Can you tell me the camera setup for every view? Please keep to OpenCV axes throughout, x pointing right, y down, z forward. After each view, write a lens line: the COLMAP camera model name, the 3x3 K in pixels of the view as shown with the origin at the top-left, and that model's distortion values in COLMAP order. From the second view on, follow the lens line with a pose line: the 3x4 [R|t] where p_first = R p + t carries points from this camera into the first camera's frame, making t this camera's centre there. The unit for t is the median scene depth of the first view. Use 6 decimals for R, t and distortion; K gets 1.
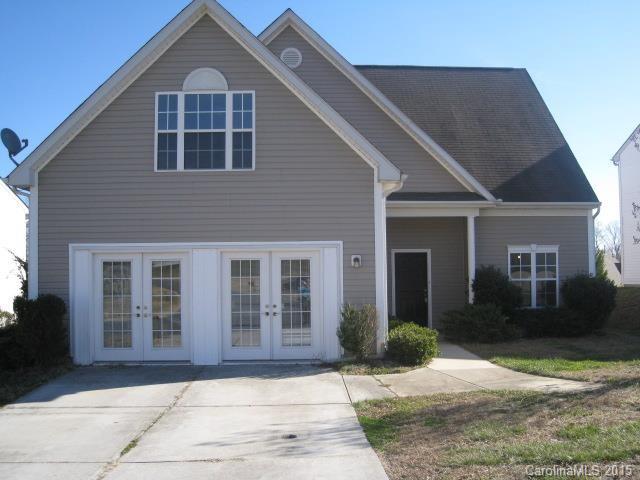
lens RADIAL K [[675.3, 0, 324.4], [0, 675.3, 239.7], [0, 0, 1]] dist [-0.143328, 0.000000]
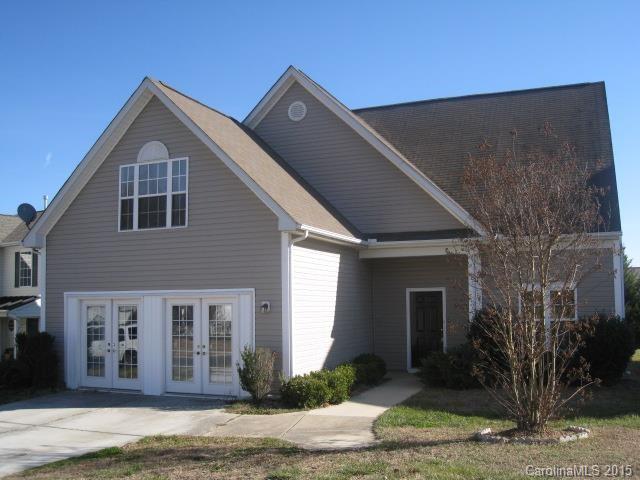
lens RADIAL K [[675.3, 0, 321.3], [0, 675.3, 242.1], [0, 0, 1]] dist [-0.143328, 0.000000]
pose [[0.907172, -0.038845, -0.418963, 0.579520], [0.025875, 0.998995, -0.036596, -0.029689], [0.419964, 0.022358, 0.907265, 0.060209]]
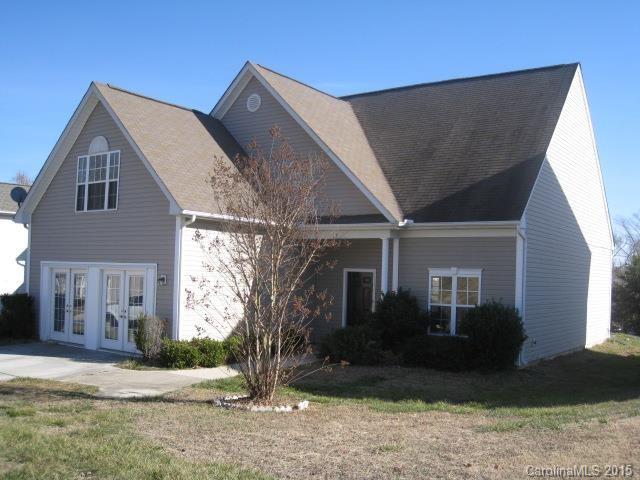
lens RADIAL K [[675.3, 0, 319.8], [0, 675.3, 241.6], [0, 0, 1]] dist [-0.143328, 0.000000]
pose [[0.784013, 0.001961, -0.620741, 1.041950], [-0.002429, 0.999997, 0.000091, -0.040093], [0.620739, 0.001436, 0.784016, 0.205132]]
